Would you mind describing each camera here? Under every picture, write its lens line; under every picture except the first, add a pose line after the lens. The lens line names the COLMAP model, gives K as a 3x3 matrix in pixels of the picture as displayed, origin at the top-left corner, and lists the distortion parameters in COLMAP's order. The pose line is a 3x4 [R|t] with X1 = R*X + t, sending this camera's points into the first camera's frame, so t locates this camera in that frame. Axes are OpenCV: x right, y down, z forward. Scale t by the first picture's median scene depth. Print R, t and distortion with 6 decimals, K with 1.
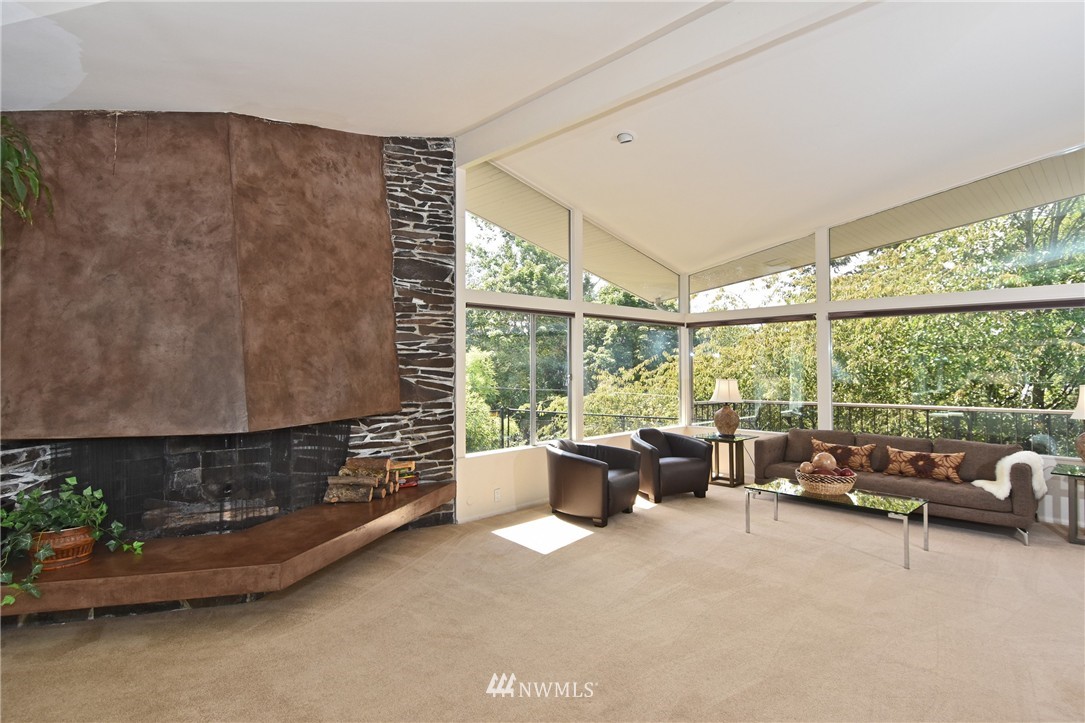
lens RADIAL K [[572.0, 0, 539.9], [0, 572.0, 357.3], [0, 0, 1]] dist [0.016024, -0.000141]
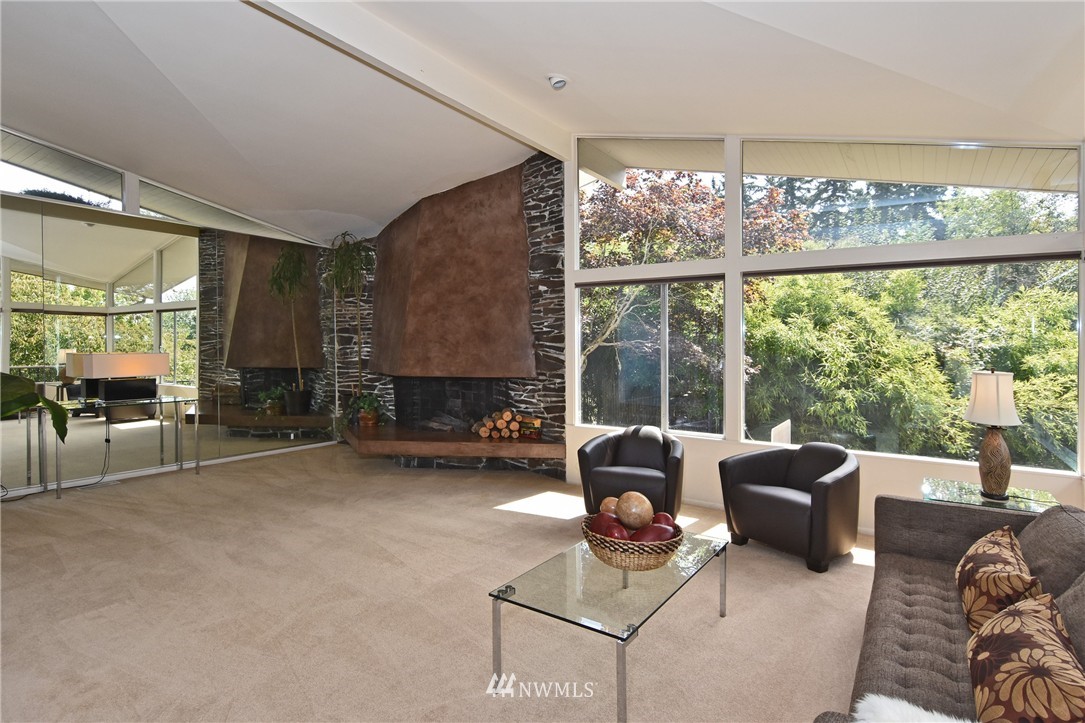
lens RADIAL K [[572.0, 0, 539.6], [0, 572.0, 361.1], [0, 0, 1]] dist [0.016024, -0.000141]
pose [[0.191550, 0.029576, -0.981037, 1.080505], [0.003620, 0.999518, 0.030840, 0.021113], [0.981476, -0.009459, 0.191351, 0.847375]]
